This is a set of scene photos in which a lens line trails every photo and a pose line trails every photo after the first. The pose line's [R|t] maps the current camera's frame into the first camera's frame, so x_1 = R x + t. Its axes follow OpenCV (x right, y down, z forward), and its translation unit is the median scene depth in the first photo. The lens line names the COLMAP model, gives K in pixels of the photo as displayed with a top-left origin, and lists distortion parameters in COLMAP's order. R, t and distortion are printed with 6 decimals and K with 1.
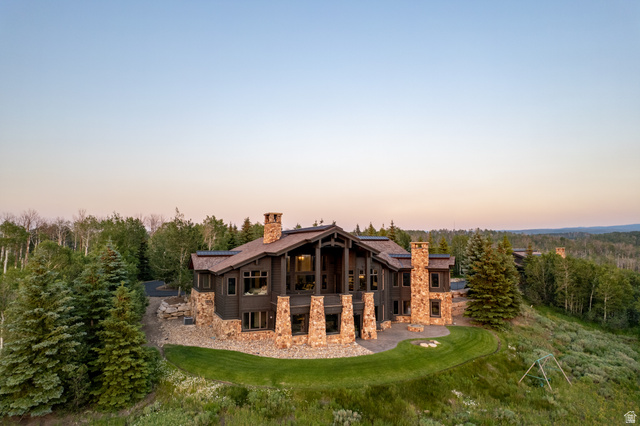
lens RADIAL K [[412.2, 0, 321.6], [0, 412.2, 214.1], [0, 0, 1]] dist [-0.074883, 0.069604]
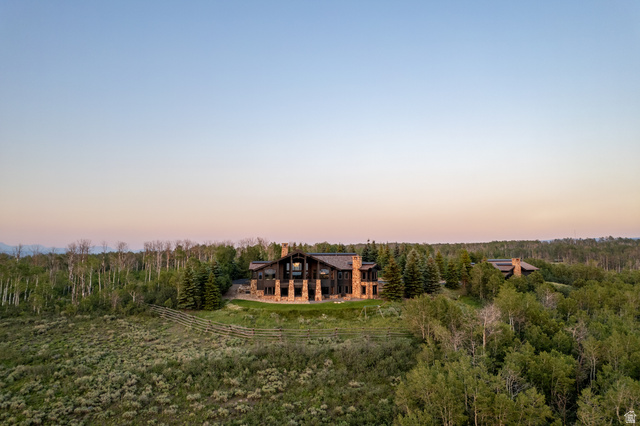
lens RADIAL K [[412.2, 0, 321.6], [0, 412.2, 214.1], [0, 0, 1]] dist [-0.074883, 0.069604]
pose [[0.949811, -0.039064, -0.310376, 0.856871], [0.030508, 0.999010, -0.032375, -0.091065], [0.311334, 0.021281, 0.950062, -1.131394]]
